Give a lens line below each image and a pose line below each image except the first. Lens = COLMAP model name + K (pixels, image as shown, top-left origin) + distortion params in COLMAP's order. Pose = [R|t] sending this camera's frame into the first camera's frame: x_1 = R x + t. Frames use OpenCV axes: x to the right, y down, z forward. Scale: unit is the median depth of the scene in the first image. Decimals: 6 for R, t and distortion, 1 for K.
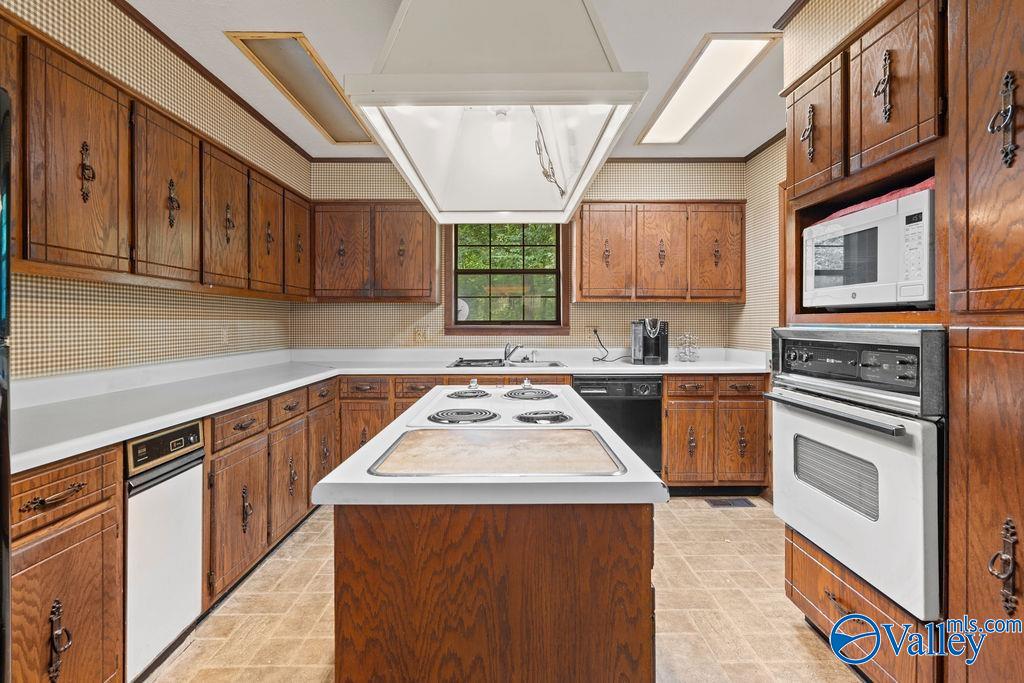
lens RADIAL K [[462.7, 0, 514.3], [0, 462.7, 324.3], [0, 0, 1]] dist [-0.004819, 0.000645]
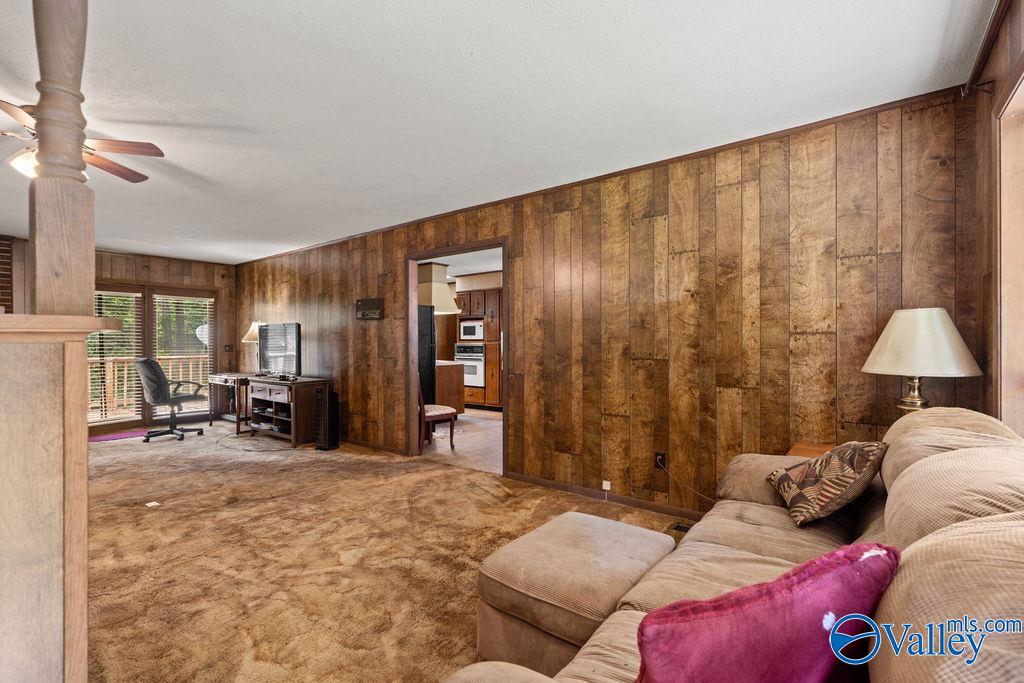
lens RADIAL K [[462.7, 0, 507.7], [0, 462.7, 346.9], [0, 0, 1]] dist [-0.004819, 0.000645]
pose [[0.615303, -0.005205, 0.788274, -2.832451], [0.000500, 0.999981, 0.006213, 0.012253], [-0.788291, -0.003429, 0.615293, -2.311933]]
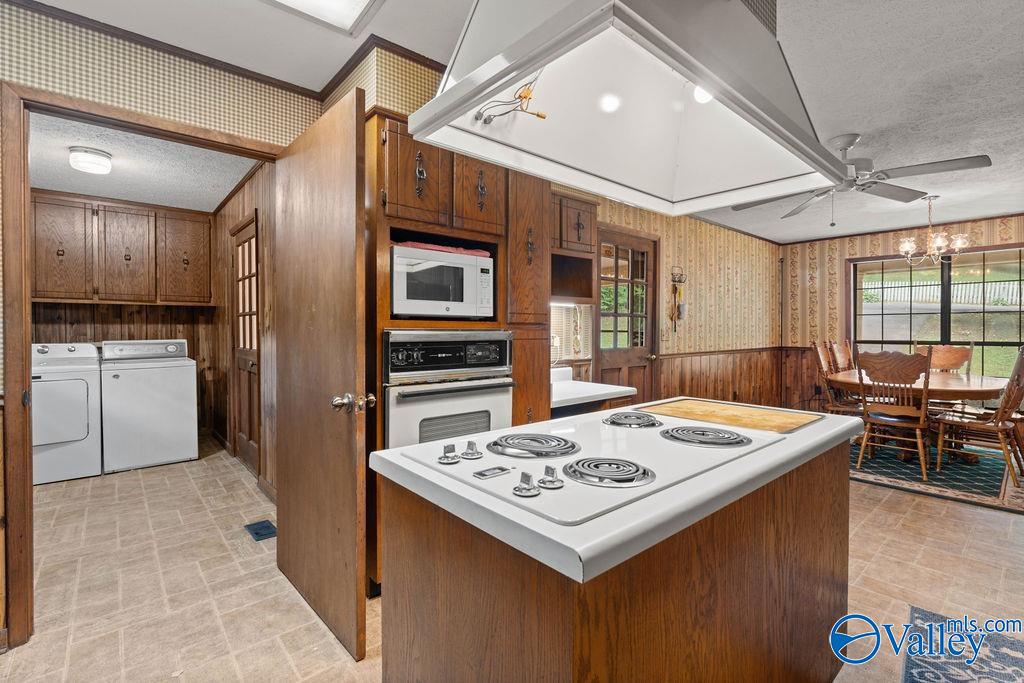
lens RADIAL K [[462.7, 0, 512.5], [0, 462.7, 333.5], [0, 0, 1]] dist [-0.004819, 0.000645]
pose [[-0.652929, -0.005648, 0.757398, -0.434907], [0.000923, 0.999966, 0.008252, 0.002550], [-0.757418, 0.006087, -0.652902, 1.544264]]
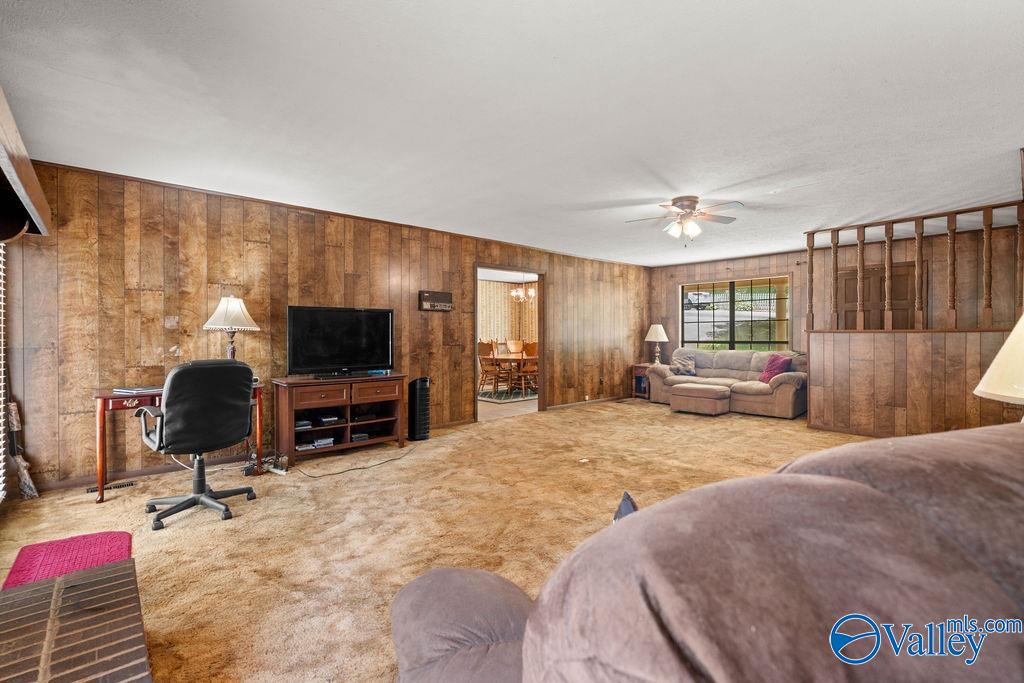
lens RADIAL K [[462.7, 0, 517.6], [0, 462.7, 335.5], [0, 0, 1]] dist [-0.004819, 0.000645]
pose [[-0.672162, -0.001837, 0.740402, -3.773300], [-0.000889, 0.999998, 0.001673, 0.021793], [-0.740404, 0.000467, -0.672162, 1.809618]]
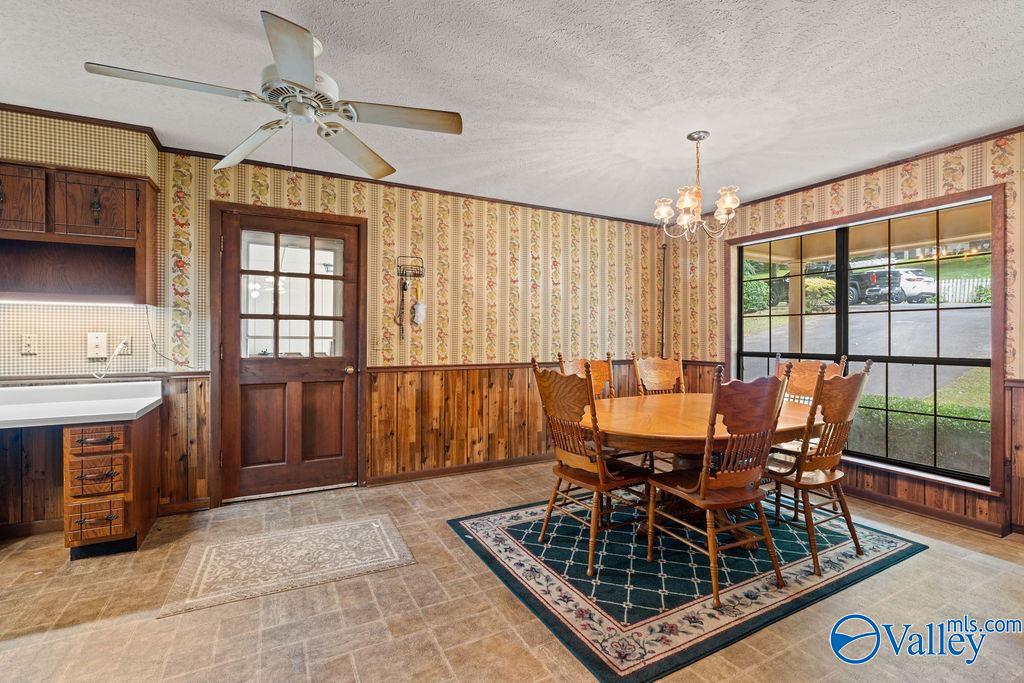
lens RADIAL K [[462.7, 0, 513.6], [0, 462.7, 338.7], [0, 0, 1]] dist [-0.004819, 0.000645]
pose [[-0.467606, -0.007654, 0.883904, -1.138039], [-0.003141, 0.999971, 0.006997, -0.001238], [-0.883932, 0.000496, -0.467616, -0.382298]]
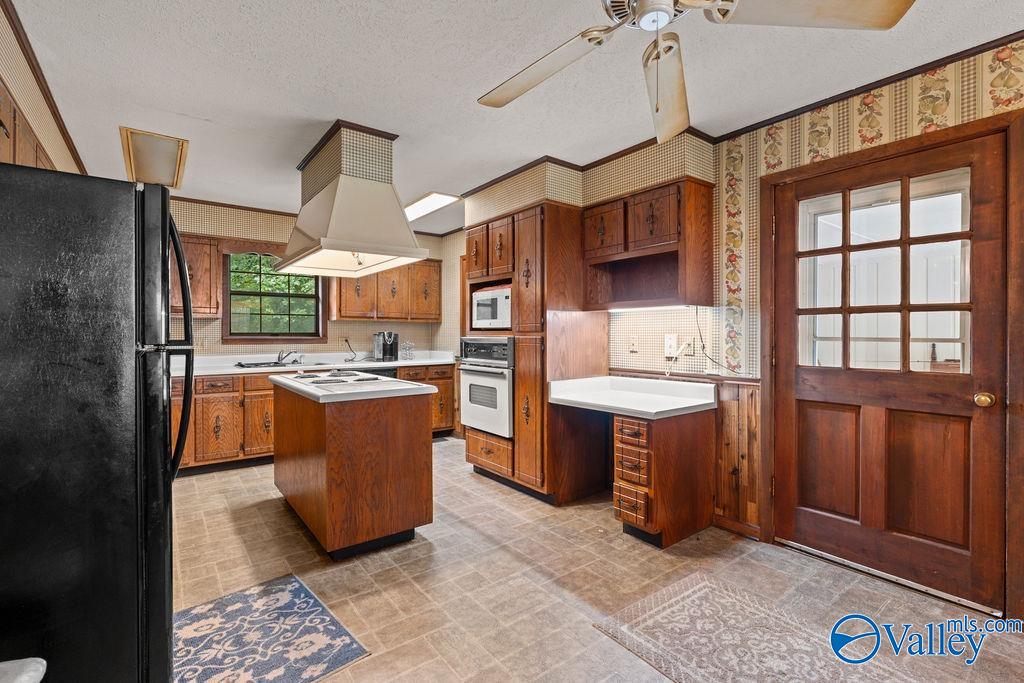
lens RADIAL K [[462.7, 0, 512.3], [0, 462.7, 336.0], [0, 0, 1]] dist [-0.004819, 0.000645]
pose [[0.795209, -0.001440, 0.606334, -0.575639], [0.000384, 0.999998, 0.001871, -0.002377], [-0.606335, -0.001255, 0.795208, -0.891596]]
